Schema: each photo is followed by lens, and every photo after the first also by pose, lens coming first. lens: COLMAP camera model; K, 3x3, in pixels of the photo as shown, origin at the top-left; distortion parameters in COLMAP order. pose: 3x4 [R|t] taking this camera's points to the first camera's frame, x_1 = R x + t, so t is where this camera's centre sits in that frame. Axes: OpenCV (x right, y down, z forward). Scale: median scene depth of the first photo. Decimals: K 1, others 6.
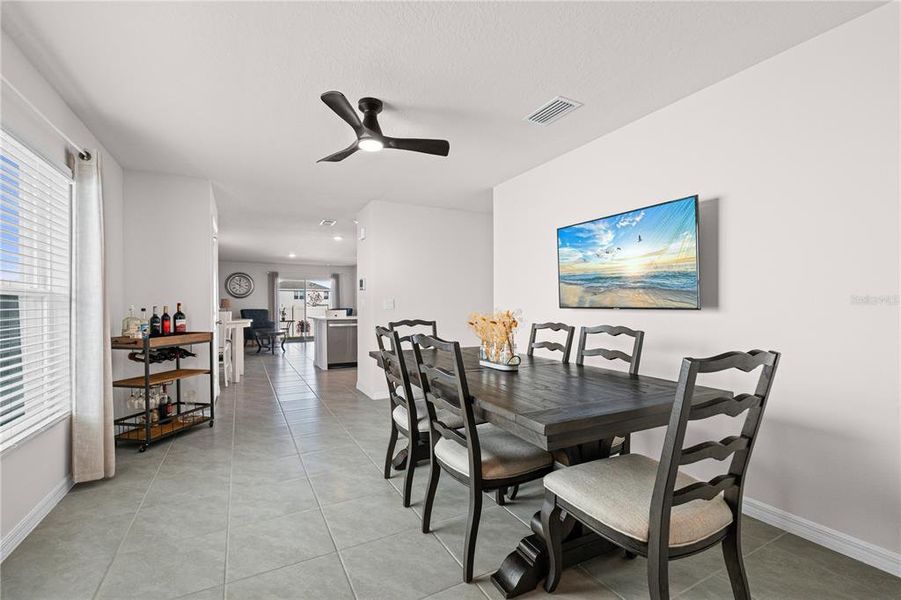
lens RADIAL K [[391.6, 0, 456.9], [0, 391.6, 301.2], [0, 0, 1]] dist [-0.001712, -0.000133]
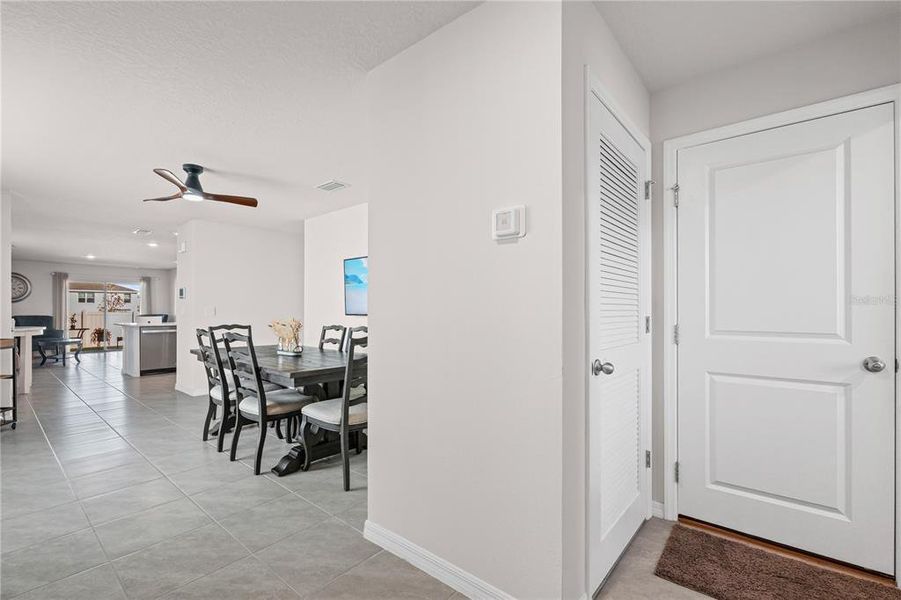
lens RADIAL K [[400.4, 0, 450.0], [0, 400.4, 305.0], [0, 0, 1]] dist [-0.000886, -0.000504]
pose [[0.936066, 0.006306, 0.351768, 0.079186], [-0.005371, 0.999979, -0.003634, -0.011964], [-0.351784, 0.001512, 0.936080, -0.376626]]
